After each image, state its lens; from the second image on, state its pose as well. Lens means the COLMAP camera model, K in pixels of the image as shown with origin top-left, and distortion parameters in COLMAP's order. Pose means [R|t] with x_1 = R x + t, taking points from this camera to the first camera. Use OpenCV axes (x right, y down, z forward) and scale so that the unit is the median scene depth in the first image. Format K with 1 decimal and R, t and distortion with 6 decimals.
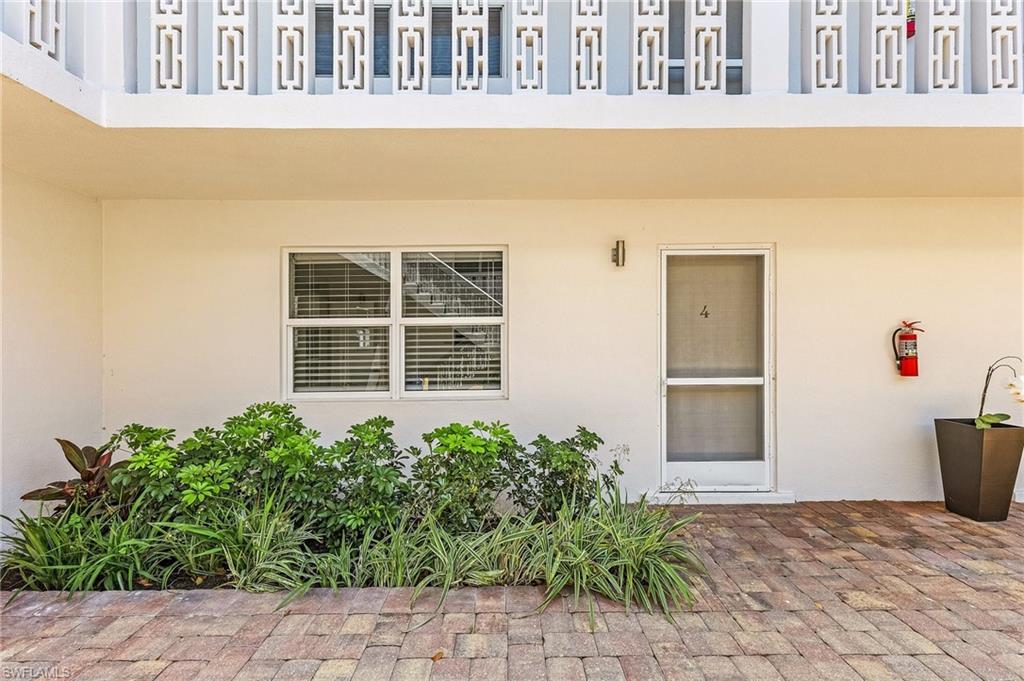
lens RADIAL K [[448.0, 0, 512.3], [0, 448.0, 331.9], [0, 0, 1]] dist [0.011155, -0.000252]
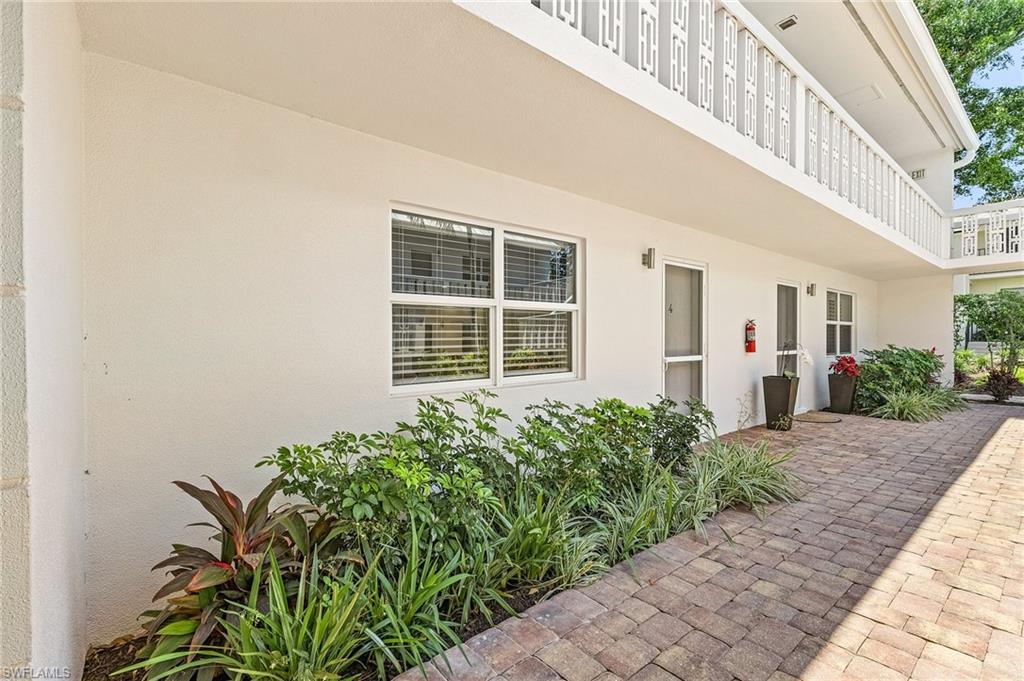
lens RADIAL K [[453.2, 0, 508.2], [0, 453.2, 343.7], [0, 0, 1]] dist [0.017182, 0.000078]
pose [[0.776296, -0.003508, 0.630358, -0.849594], [-0.014228, 0.999632, 0.023085, 0.038566], [-0.630207, -0.026889, 0.775961, 0.253511]]
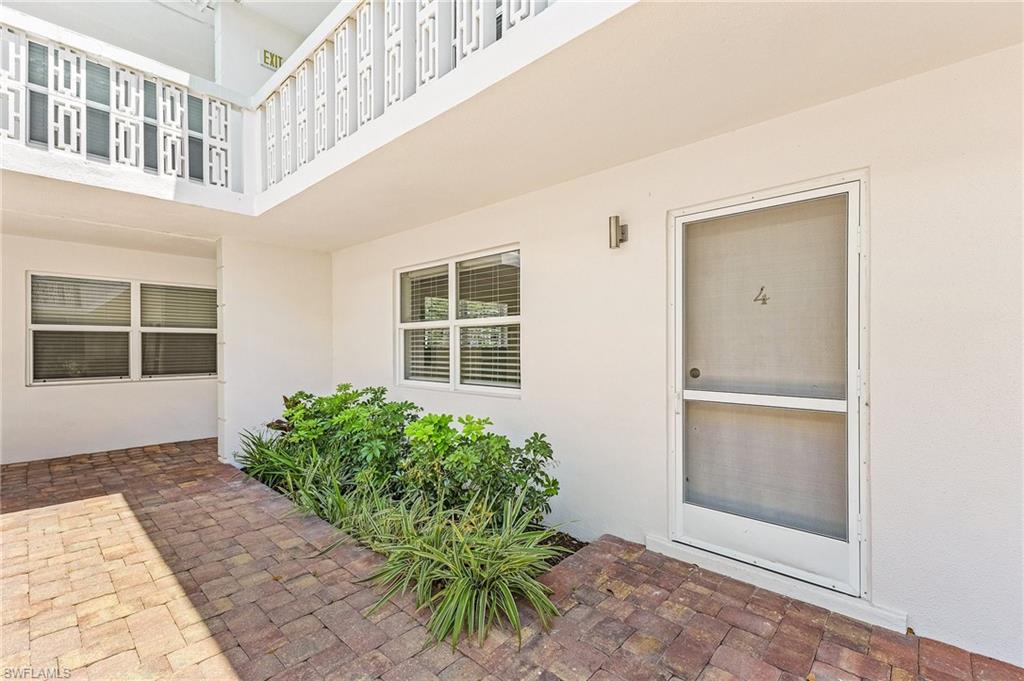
lens RADIAL K [[448.0, 0, 512.3], [0, 448.0, 331.9], [0, 0, 1]] dist [0.011155, -0.000252]
pose [[0.729338, -0.014579, -0.683998, 0.642423], [0.008609, 0.999889, -0.012132, 0.014545], [0.684099, 0.002959, 0.729383, 0.265397]]
